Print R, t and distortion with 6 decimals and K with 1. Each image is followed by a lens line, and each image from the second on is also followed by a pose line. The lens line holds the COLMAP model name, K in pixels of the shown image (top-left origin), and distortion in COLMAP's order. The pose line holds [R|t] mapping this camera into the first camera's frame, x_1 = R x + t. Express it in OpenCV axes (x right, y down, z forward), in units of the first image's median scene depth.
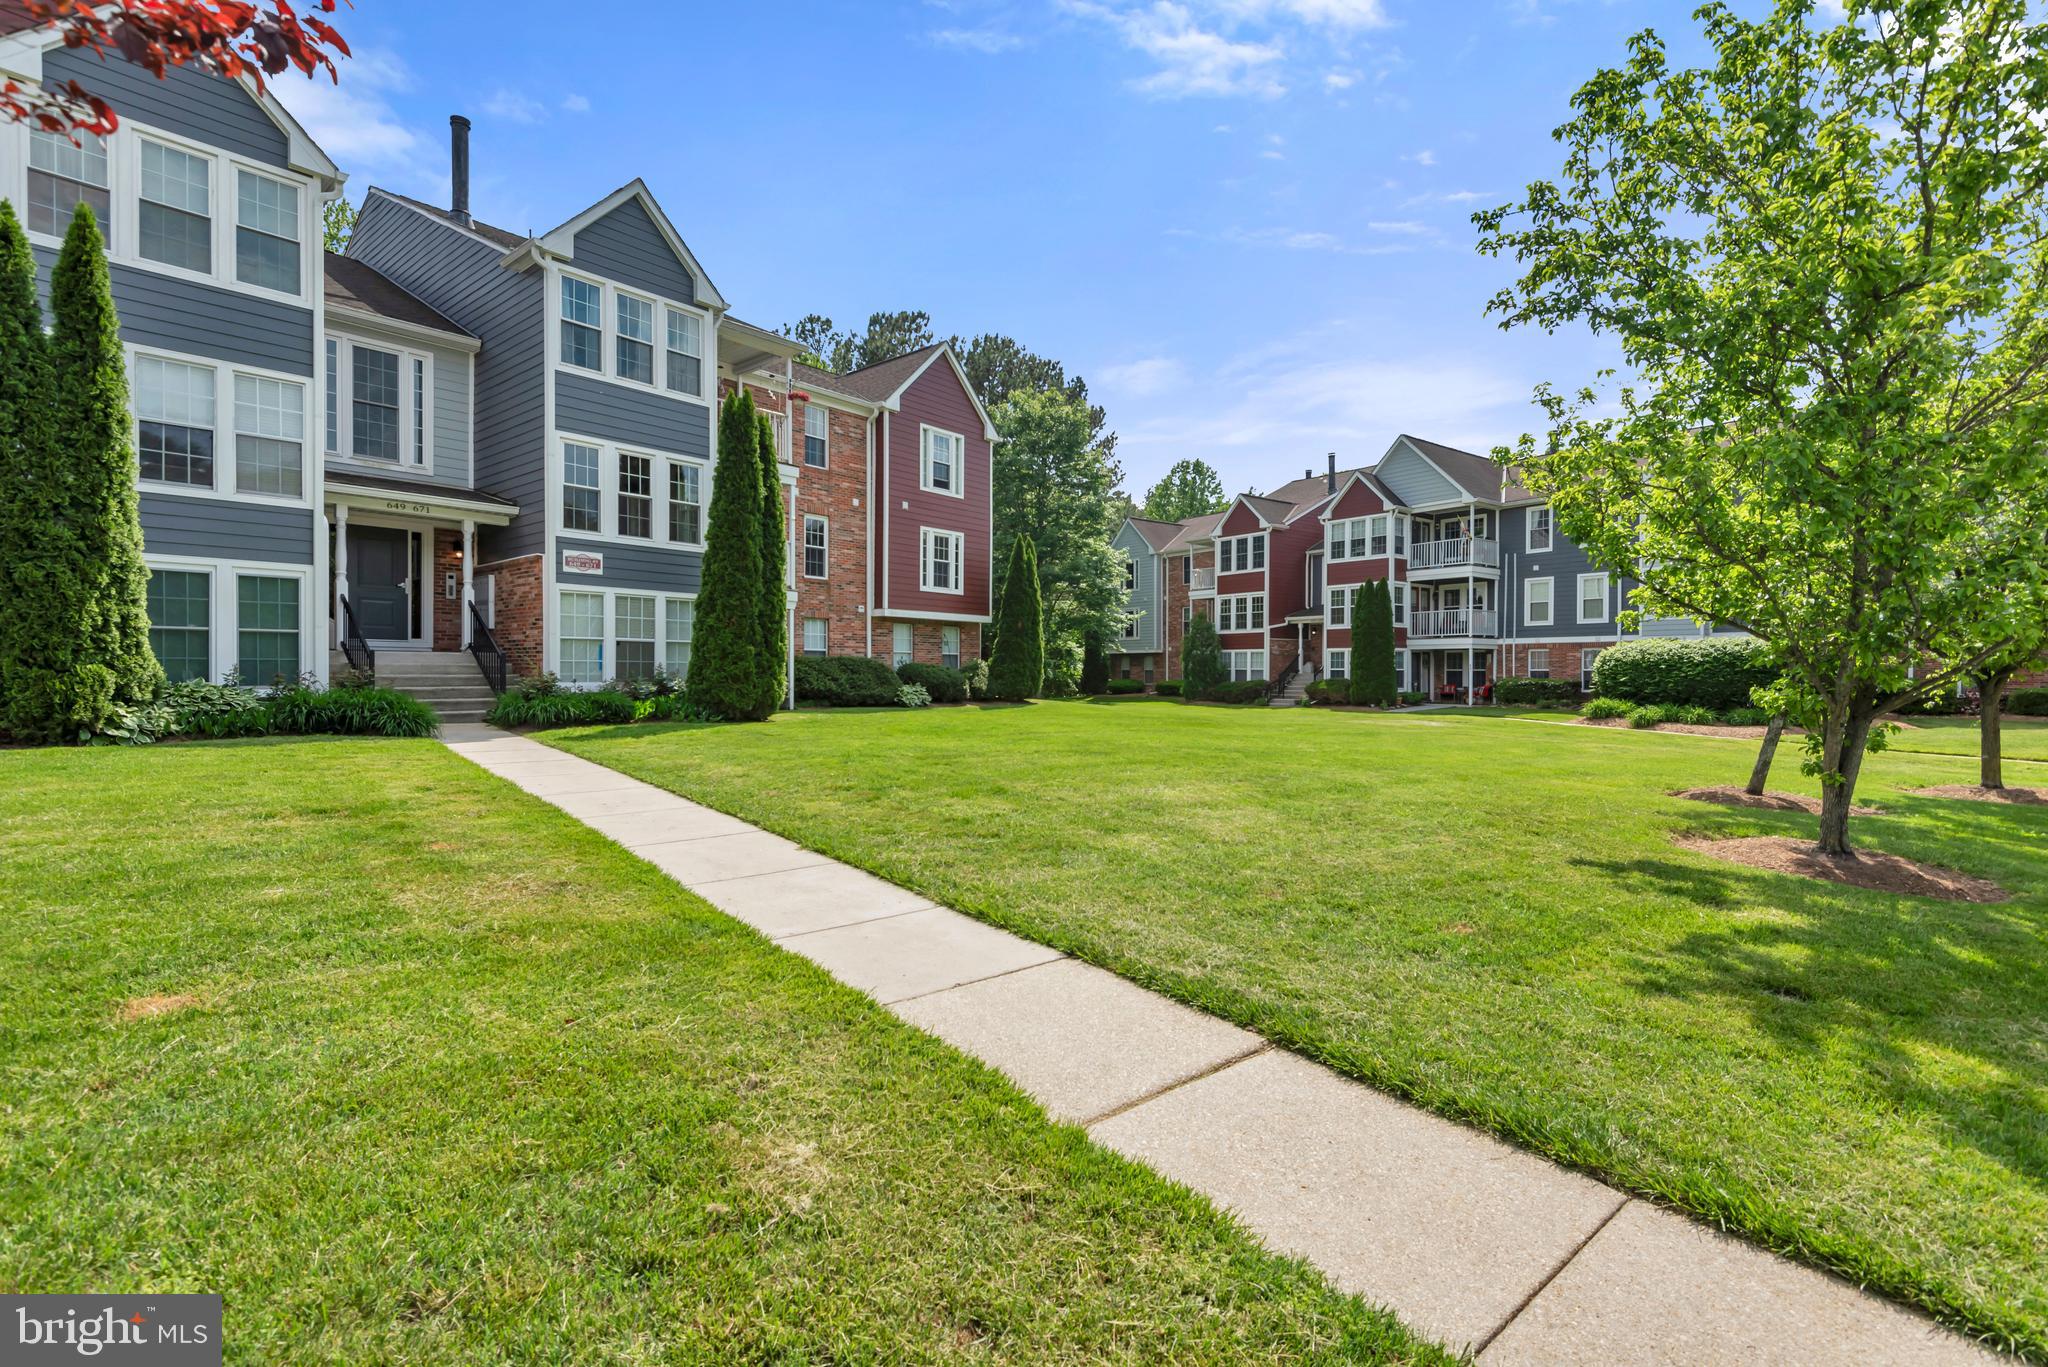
lens RADIAL K [[929.1, 0, 1022.8], [0, 929.1, 681.3], [0, 0, 1]] dist [0.002412, -0.000764]
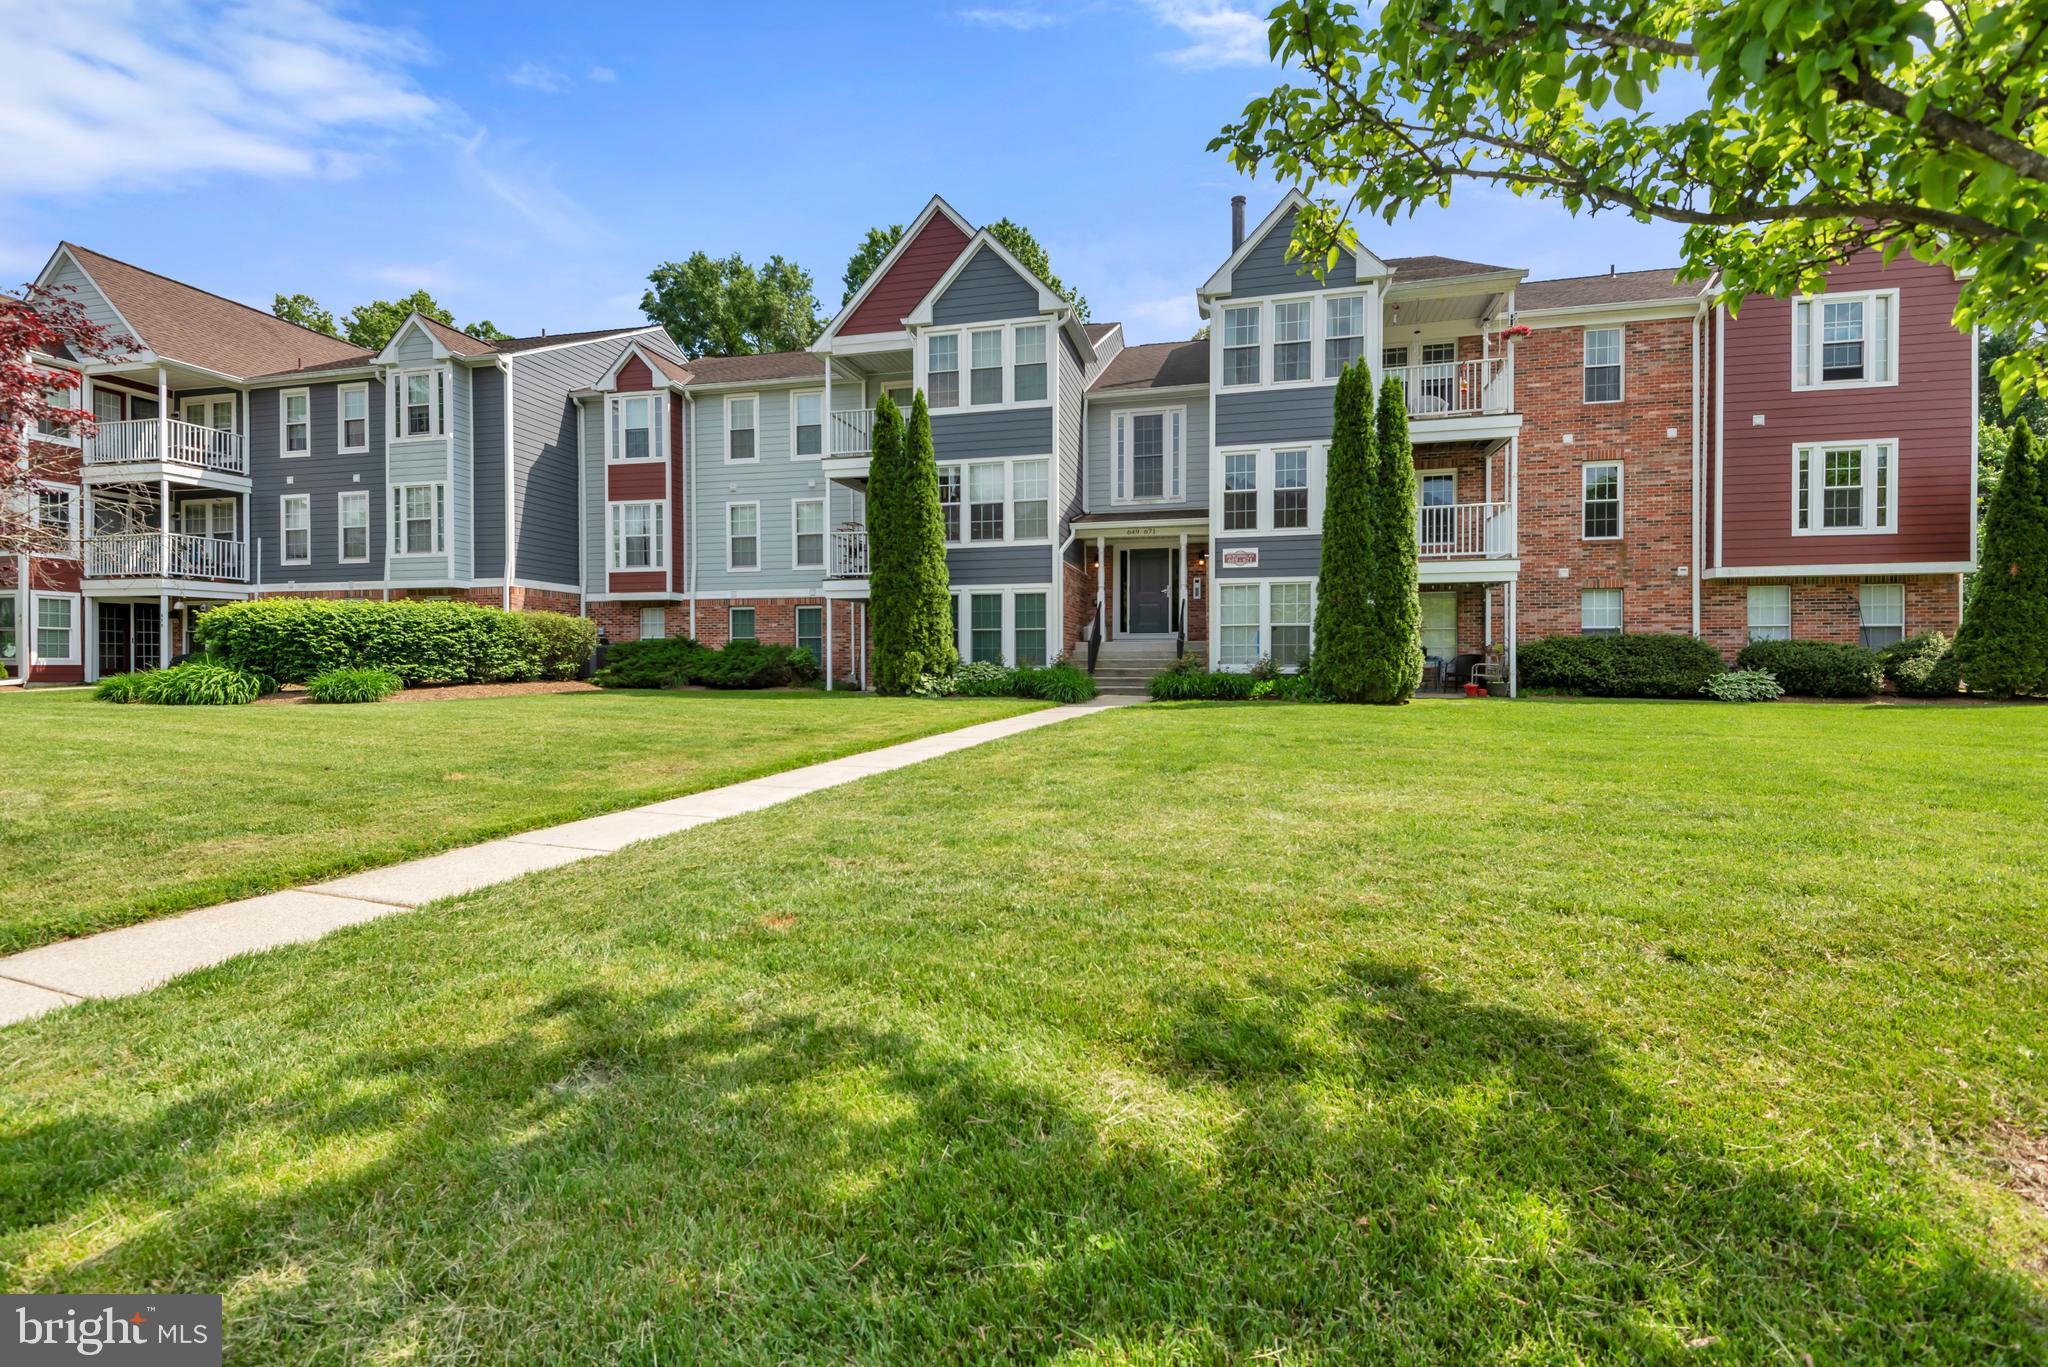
lens RADIAL K [[929.1, 0, 1022.2], [0, 929.1, 679.5], [0, 0, 1]] dist [0.002412, -0.000764]
pose [[0.425607, 0.004123, -0.904899, 0.416859], [-0.006102, 0.999980, 0.001686, 0.018728], [0.904887, 0.004805, 0.425624, 0.271483]]
